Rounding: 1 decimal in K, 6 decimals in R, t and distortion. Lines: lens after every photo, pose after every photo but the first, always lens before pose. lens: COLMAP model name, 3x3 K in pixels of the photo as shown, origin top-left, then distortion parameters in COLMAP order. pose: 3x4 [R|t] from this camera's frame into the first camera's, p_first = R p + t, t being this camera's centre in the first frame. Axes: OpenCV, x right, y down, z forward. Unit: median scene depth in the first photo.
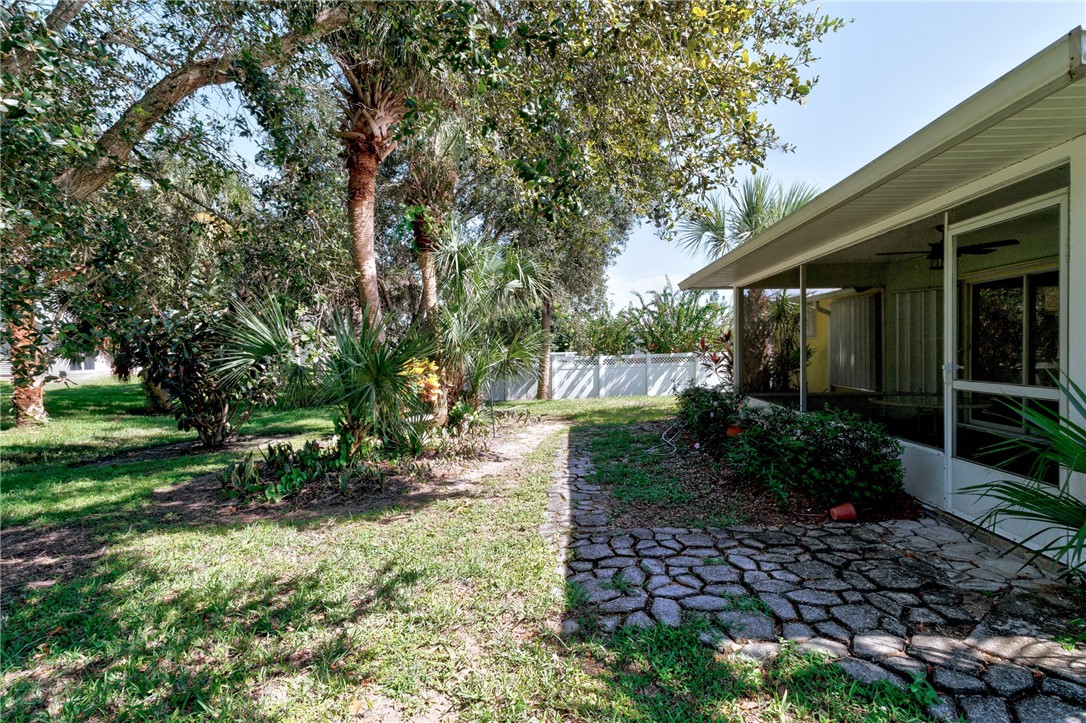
lens RADIAL K [[494.4, 0, 557.6], [0, 494.4, 355.7], [0, 0, 1]] dist [0.003043, 0.000714]
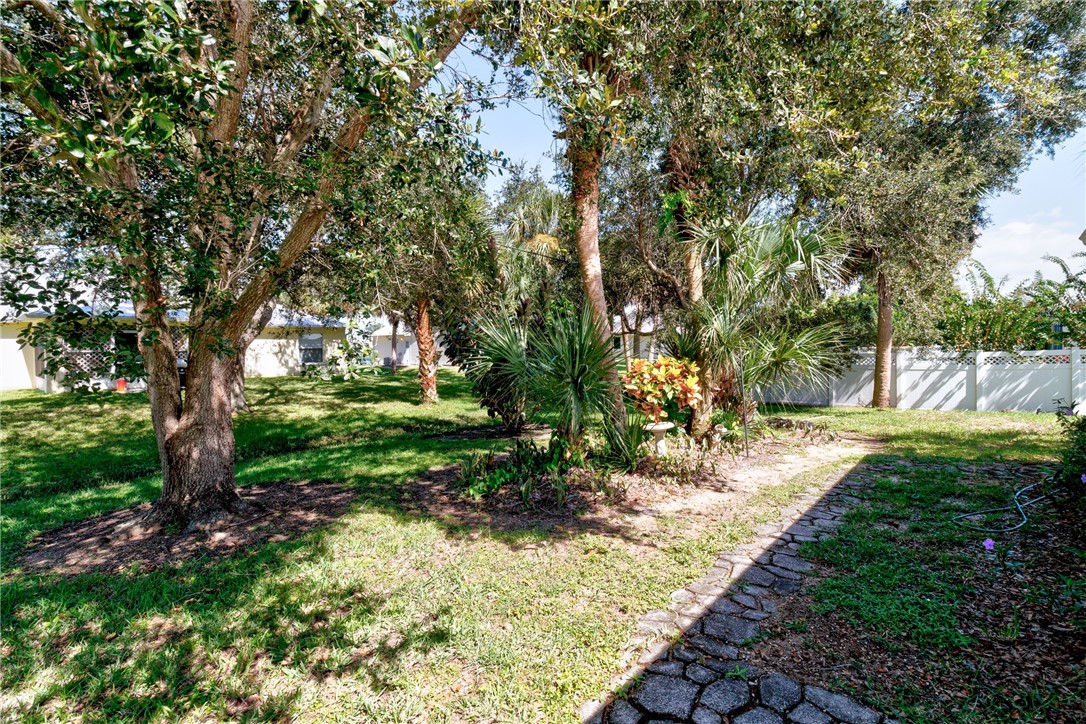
lens RADIAL K [[494.4, 0, 557.6], [0, 494.4, 356.2], [0, 0, 1]] dist [0.003043, 0.000714]
pose [[0.789489, 0.004935, -0.613745, 0.100069], [0.003302, 0.999919, 0.012289, -0.010184], [0.613756, -0.011728, 0.789409, 0.125820]]
